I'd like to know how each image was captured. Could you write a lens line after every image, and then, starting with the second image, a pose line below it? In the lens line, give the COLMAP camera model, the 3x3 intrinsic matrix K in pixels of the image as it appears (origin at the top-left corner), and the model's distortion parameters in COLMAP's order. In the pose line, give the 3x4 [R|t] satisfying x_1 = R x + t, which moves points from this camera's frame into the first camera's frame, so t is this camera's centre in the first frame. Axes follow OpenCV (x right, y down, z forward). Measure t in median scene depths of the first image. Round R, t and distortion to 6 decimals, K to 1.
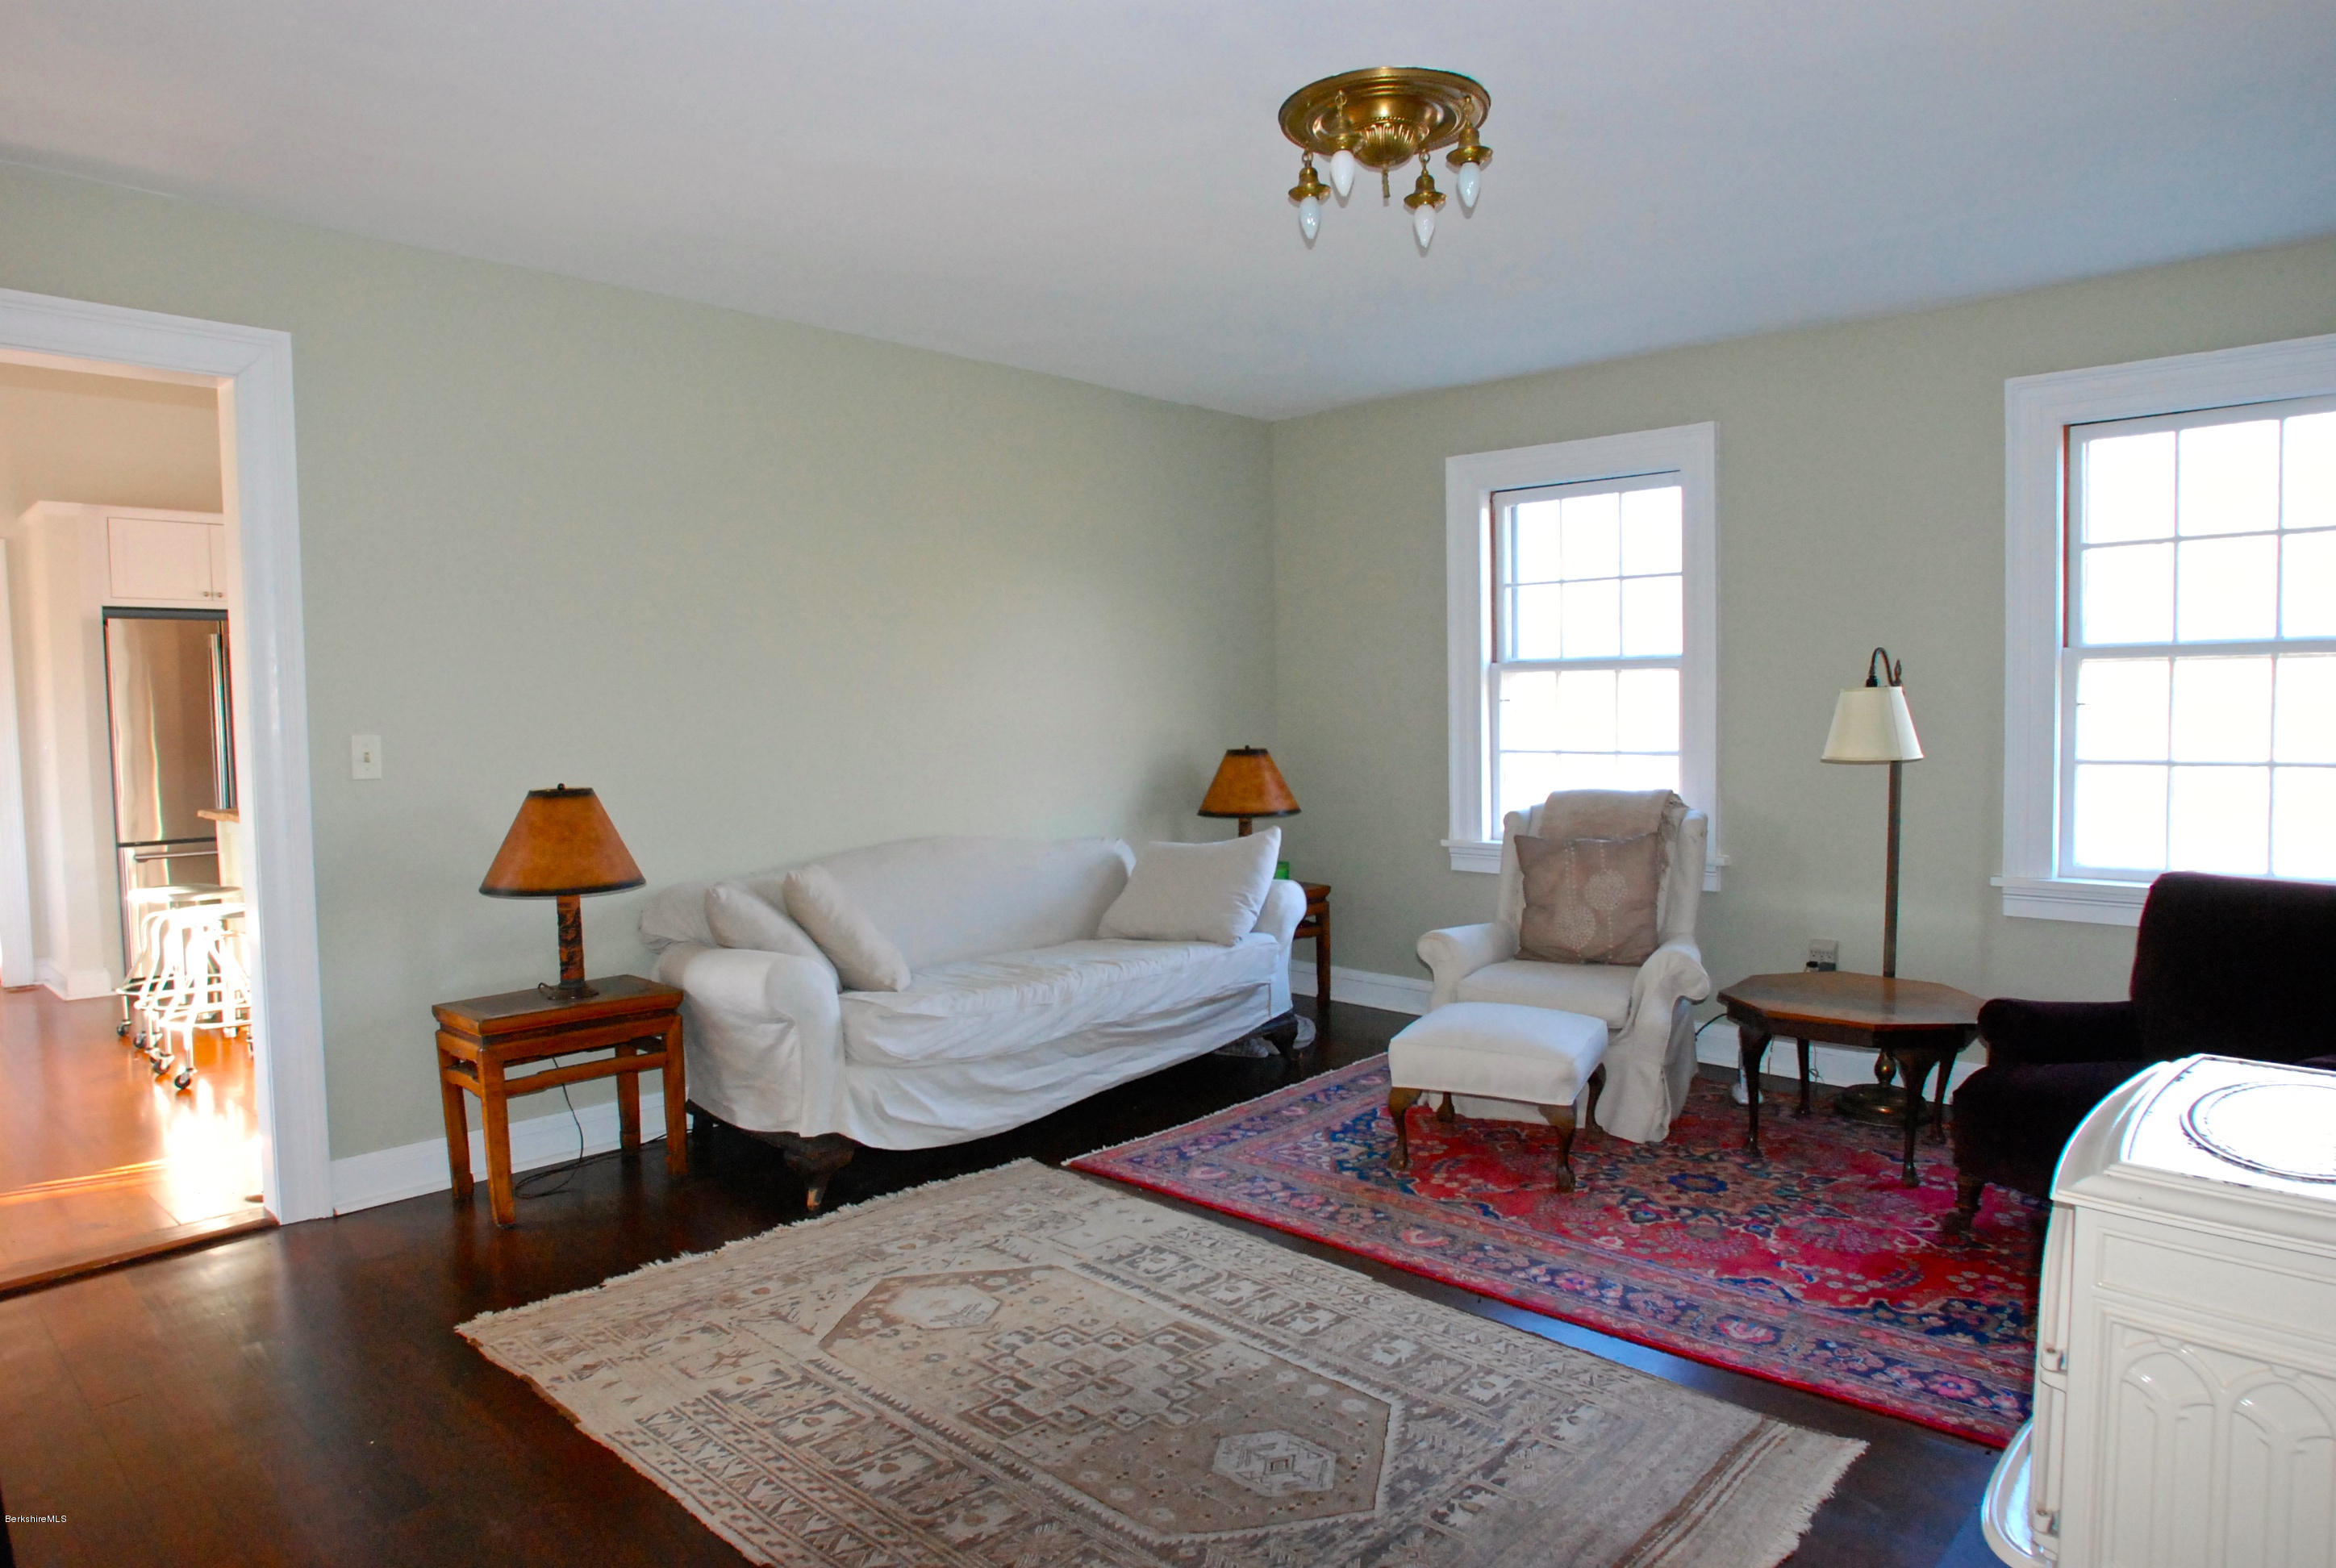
lens RADIAL K [[1424.9, 0, 1158.3], [0, 1424.9, 791.4], [0, 0, 1]] dist [-0.043234, 0.006440]
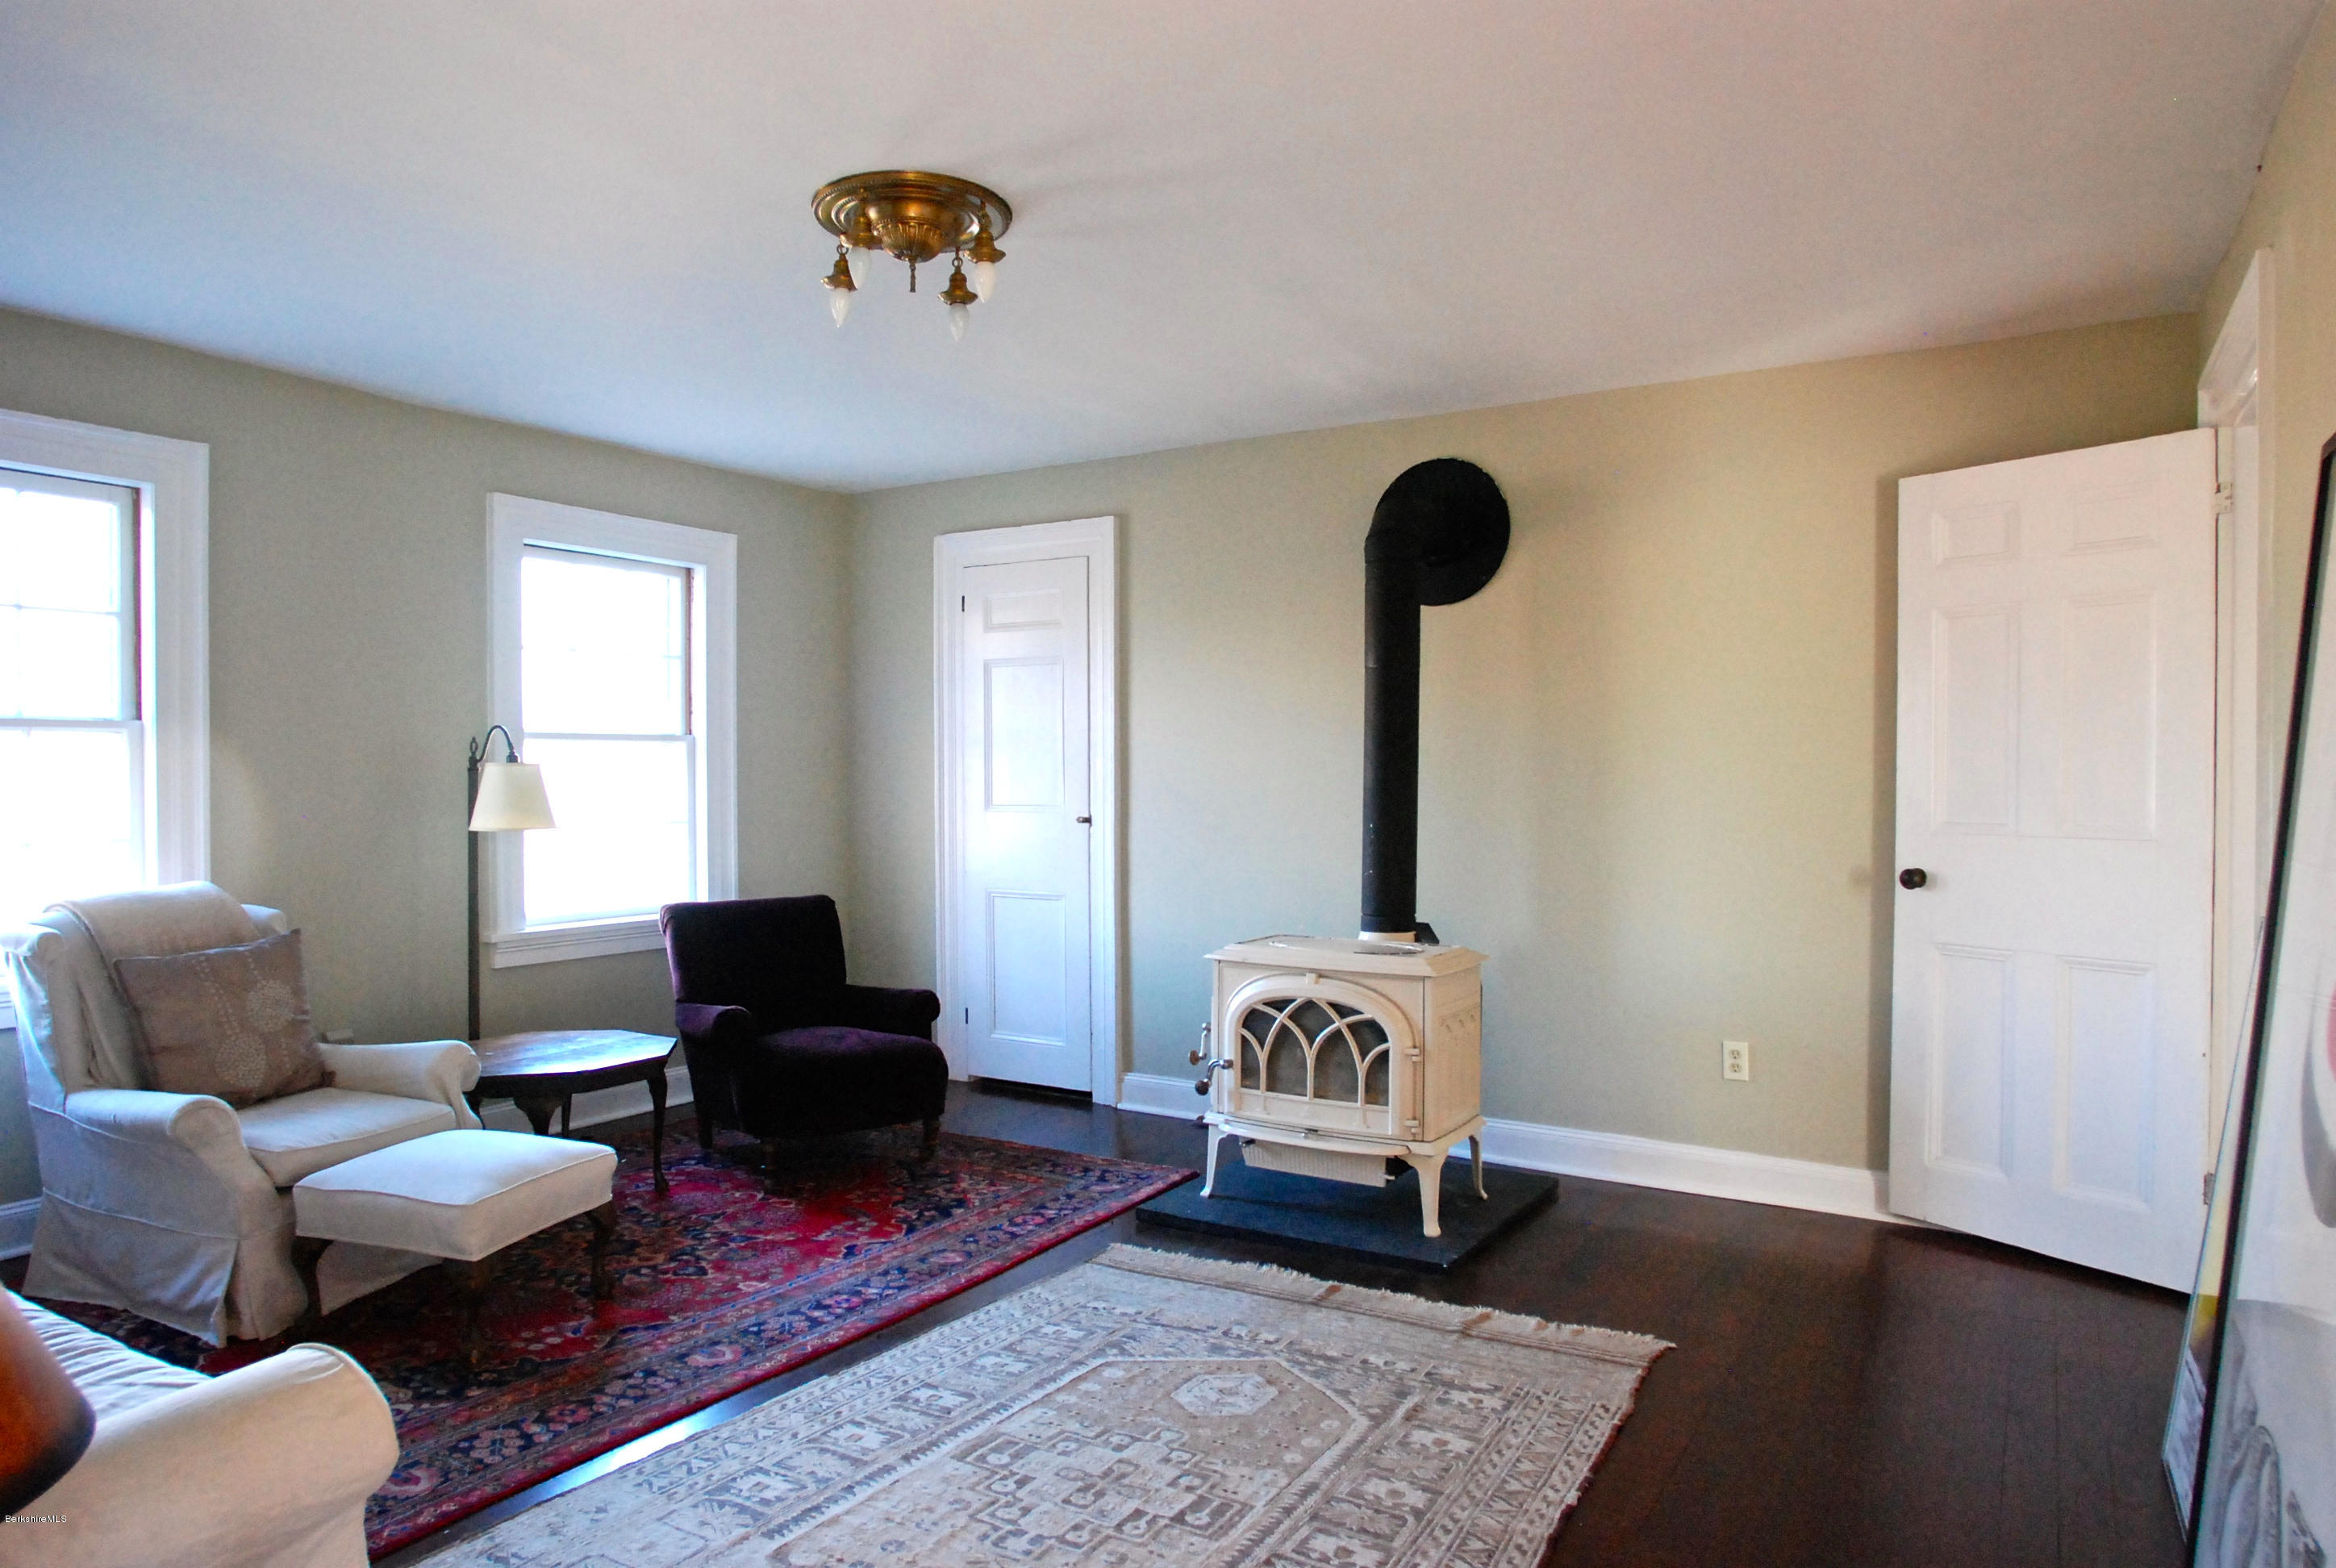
lens RADIAL K [[1424.9, 0, 1158.9], [0, 1424.9, 778.0], [0, 0, 1]] dist [-0.043234, 0.006440]
pose [[-0.209615, 0.013600, 0.977689, -0.861634], [0.058651, 0.998278, -0.001311, -0.044097], [-0.976023, 0.057068, -0.210052, 0.999543]]
